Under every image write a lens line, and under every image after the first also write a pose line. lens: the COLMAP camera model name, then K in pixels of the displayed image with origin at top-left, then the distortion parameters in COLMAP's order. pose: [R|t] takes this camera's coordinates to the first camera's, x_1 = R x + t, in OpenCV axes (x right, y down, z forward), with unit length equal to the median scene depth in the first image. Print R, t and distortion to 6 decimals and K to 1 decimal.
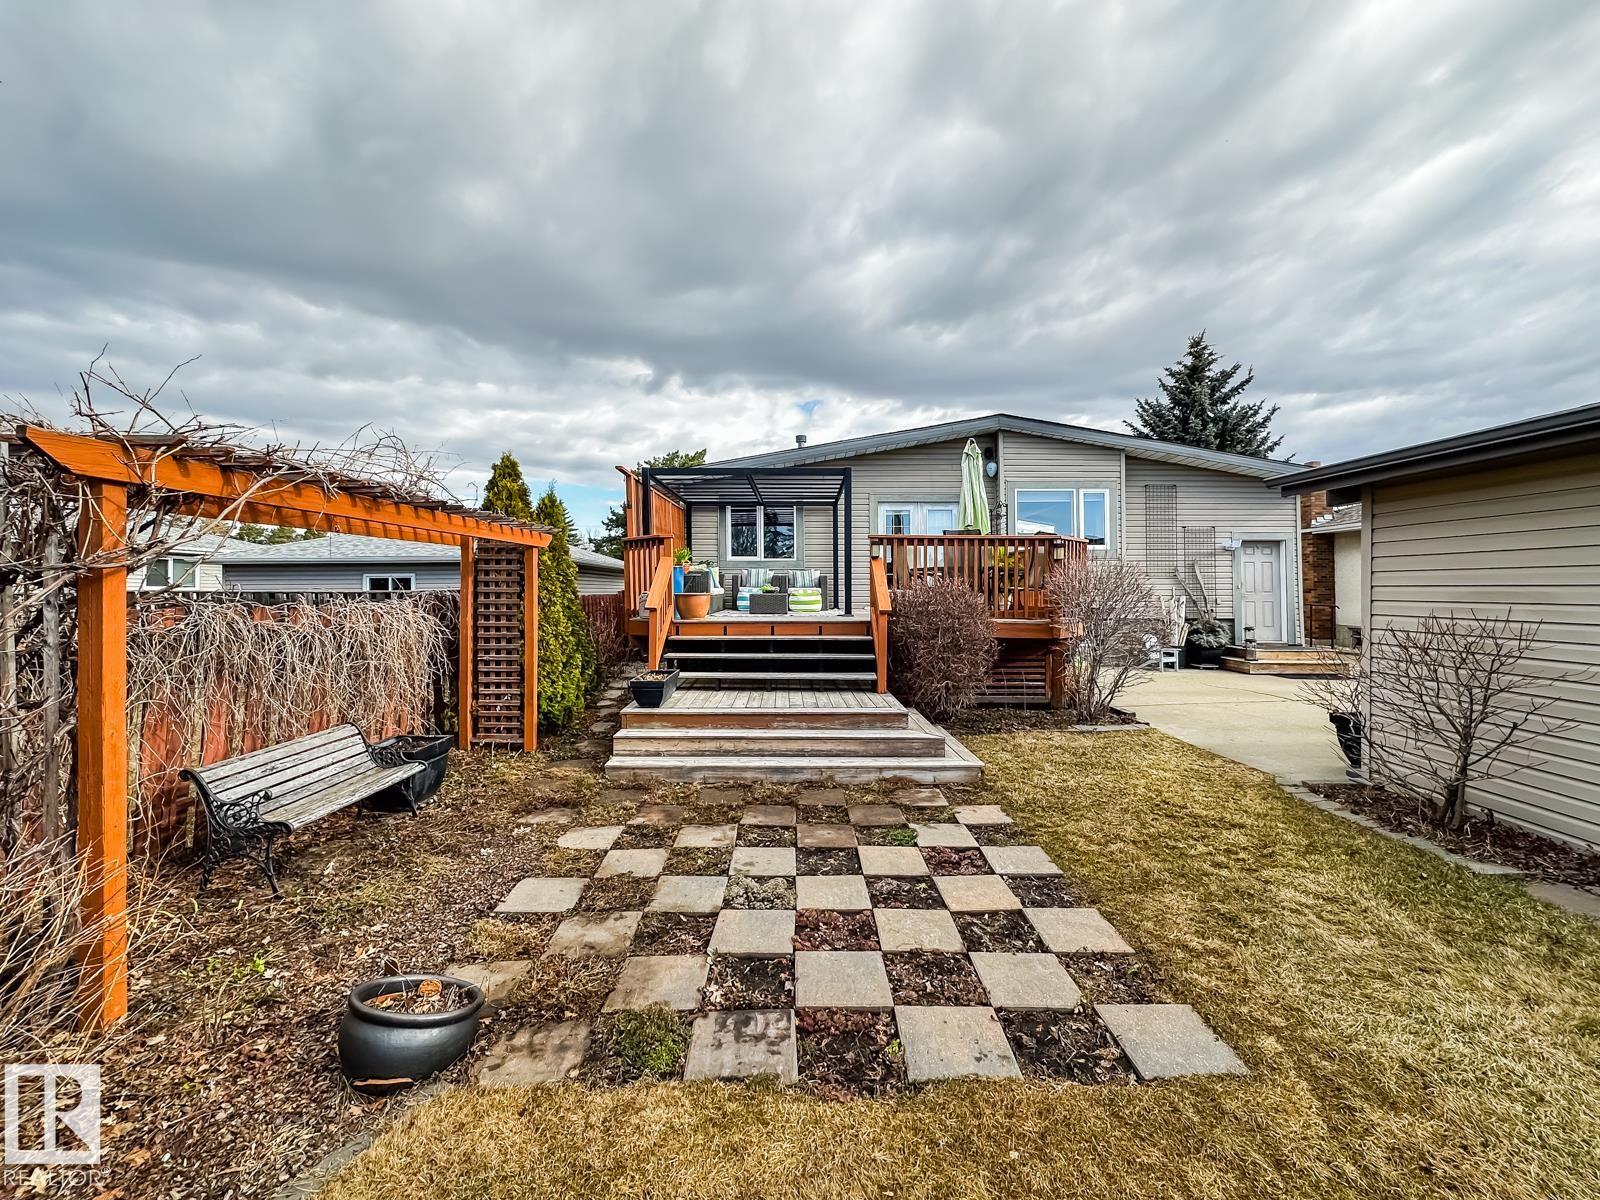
lens RADIAL K [[638.7, 0, 796.2], [0, 638.7, 597.1], [0, 0, 1]] dist [-0.000052, -0.000324]
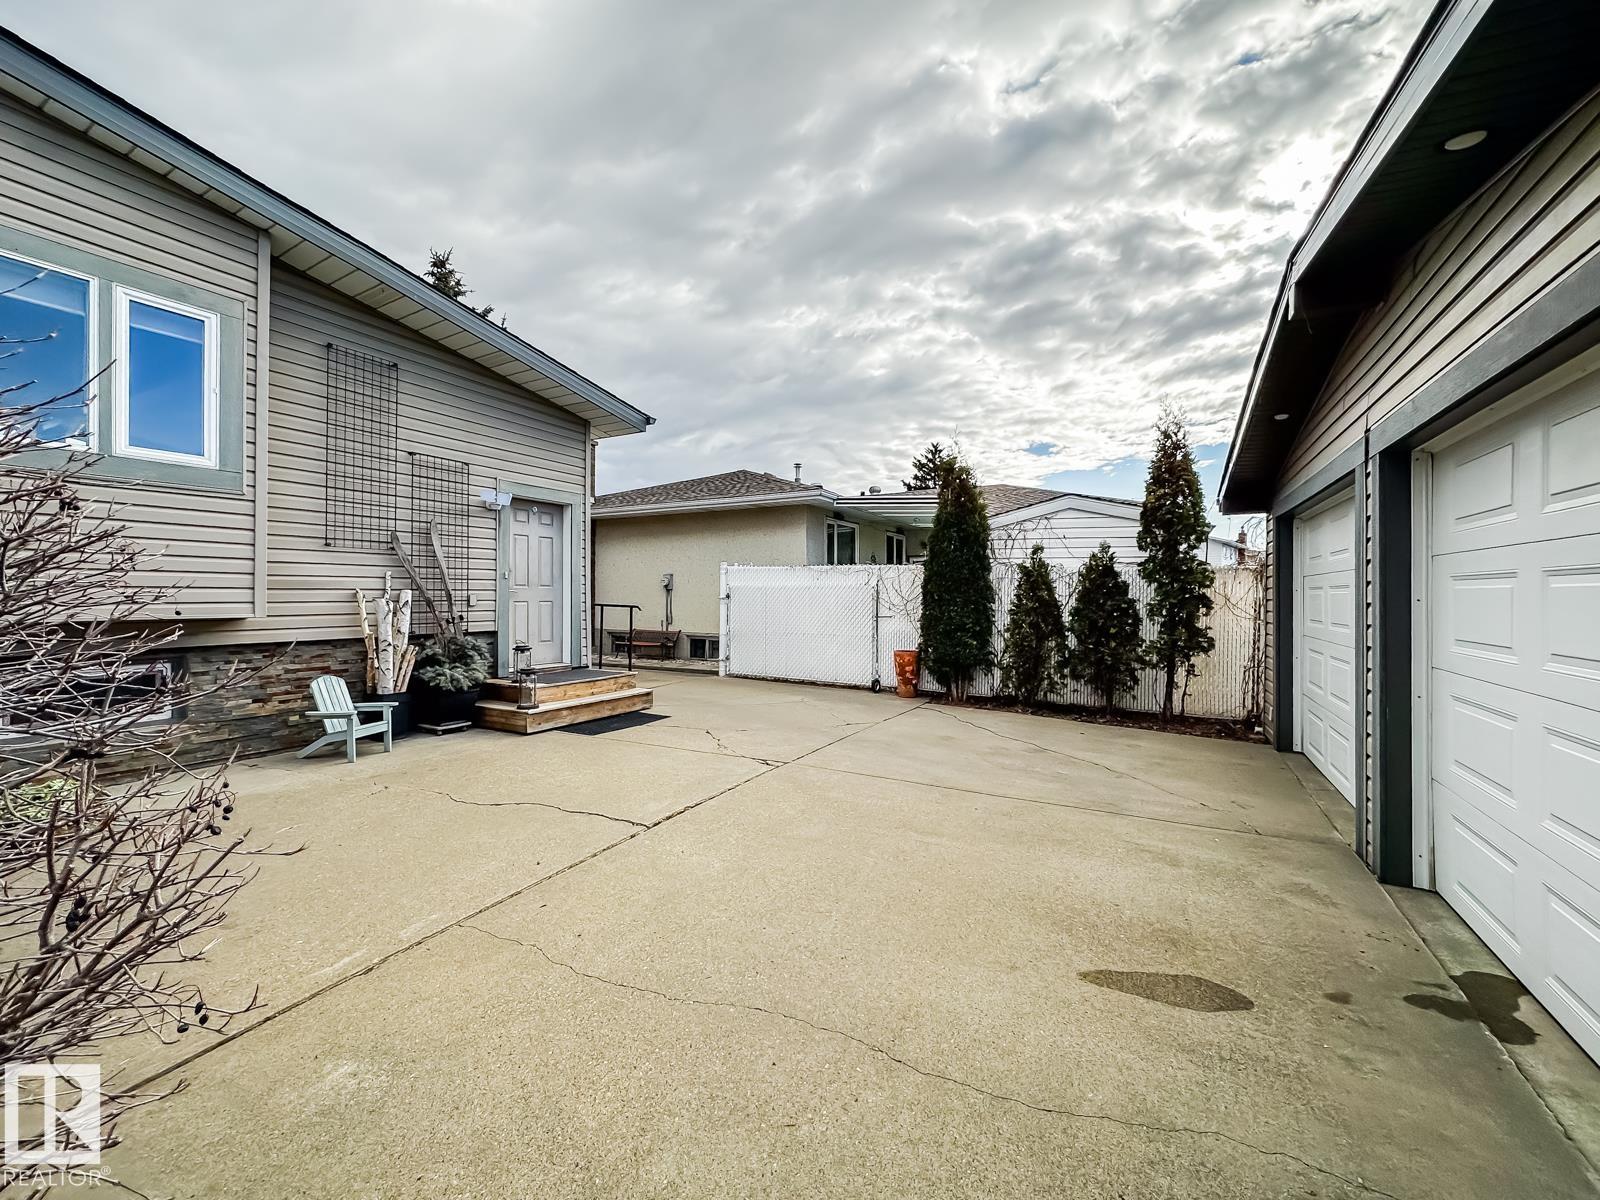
lens RADIAL K [[651.4, 0, 824.0], [0, 651.4, 590.6], [0, 0, 1]] dist [-0.011716, 0.000831]
pose [[0.454474, 0.012913, 0.890666, 0.498958], [-0.008139, 0.999913, -0.010344, 0.001642], [-0.890723, -0.002548, 0.454540, 0.788792]]
